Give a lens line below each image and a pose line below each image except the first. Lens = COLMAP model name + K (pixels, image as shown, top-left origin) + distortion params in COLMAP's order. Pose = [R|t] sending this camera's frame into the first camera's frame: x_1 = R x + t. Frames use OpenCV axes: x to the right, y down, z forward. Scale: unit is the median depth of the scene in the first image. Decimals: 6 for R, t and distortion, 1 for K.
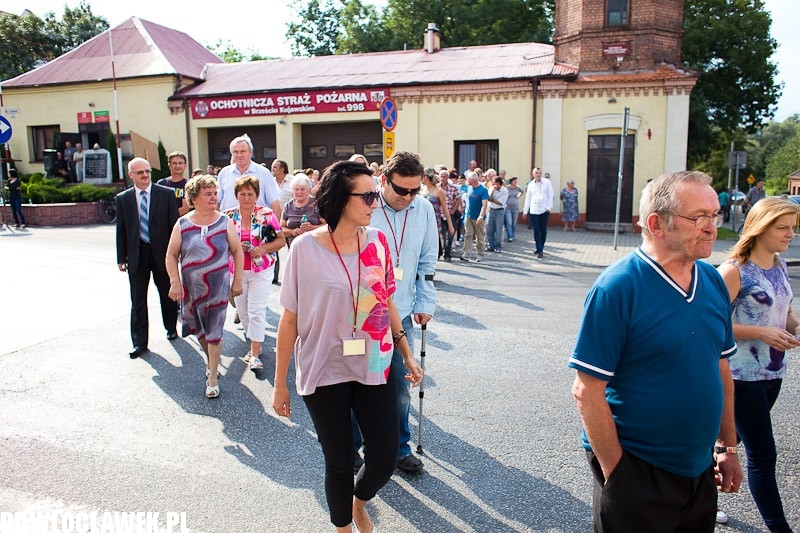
lens RADIAL K [[634.4, 0, 400.8], [0, 634.4, 269.0], [0, 0, 1]] dist [-0.103559, 0.135040]
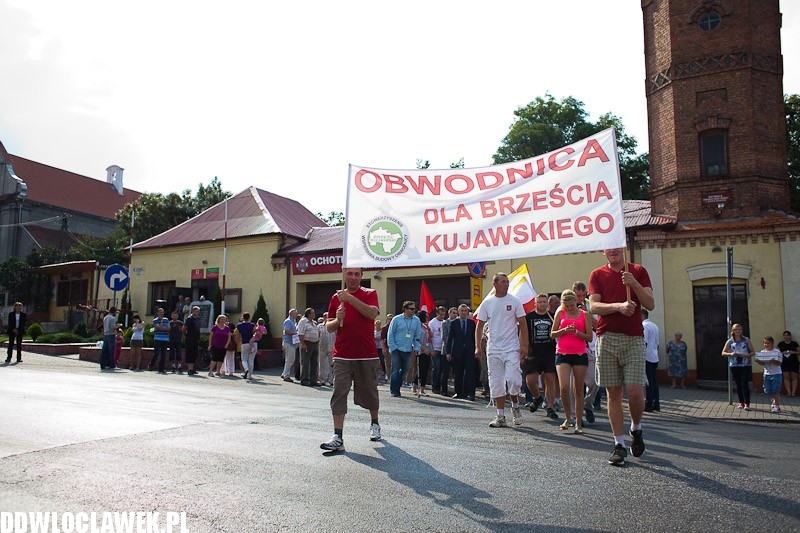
lens RADIAL K [[634.4, 0, 400.8], [0, 634.4, 269.0], [0, 0, 1]] dist [-0.103559, 0.135040]
pose [[0.985578, -0.004424, -0.169163, 0.022923], [-0.041332, 0.963089, -0.265992, 0.024858], [0.164096, 0.269148, 0.949016, 0.030844]]
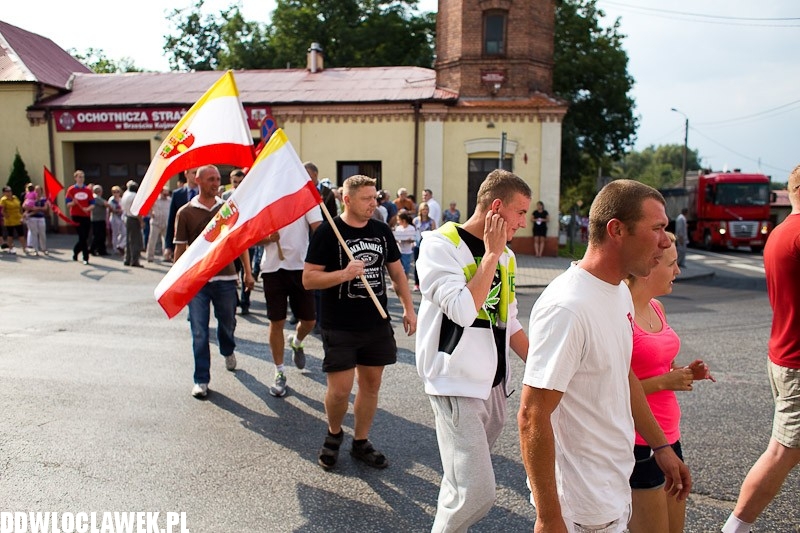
lens RADIAL K [[634.4, 0, 400.8], [0, 634.4, 269.0], [0, 0, 1]] dist [-0.103559, 0.135040]
pose [[0.983925, -0.005566, 0.178494, 0.004221], [0.011276, 0.999456, -0.030992, -0.001523], [-0.178225, 0.032506, 0.983453, 0.008652]]
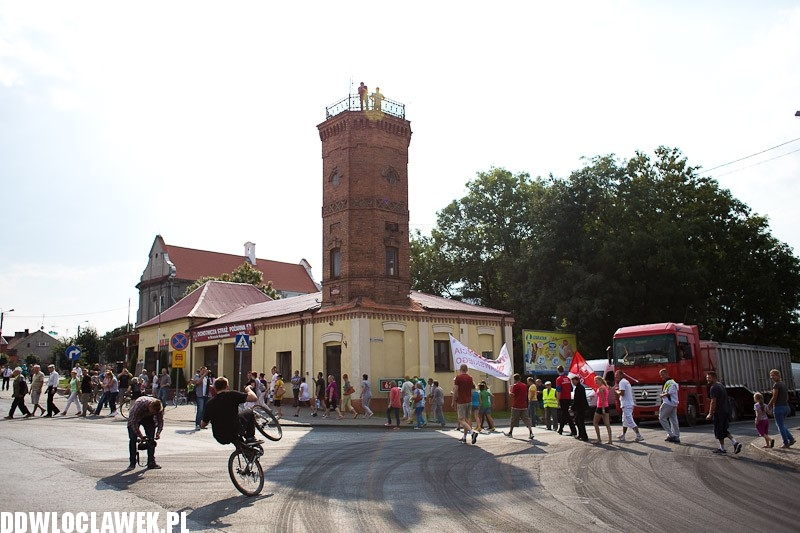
lens RADIAL K [[634.4, 0, 400.8], [0, 634.4, 269.0], [0, 0, 1]] dist [-0.103559, 0.135040]
pose [[0.871831, -0.094232, -0.480657, 1.052163], [-0.060665, 0.952989, -0.296868, 0.044783], [0.486036, 0.287978, 0.825129, -0.200702]]
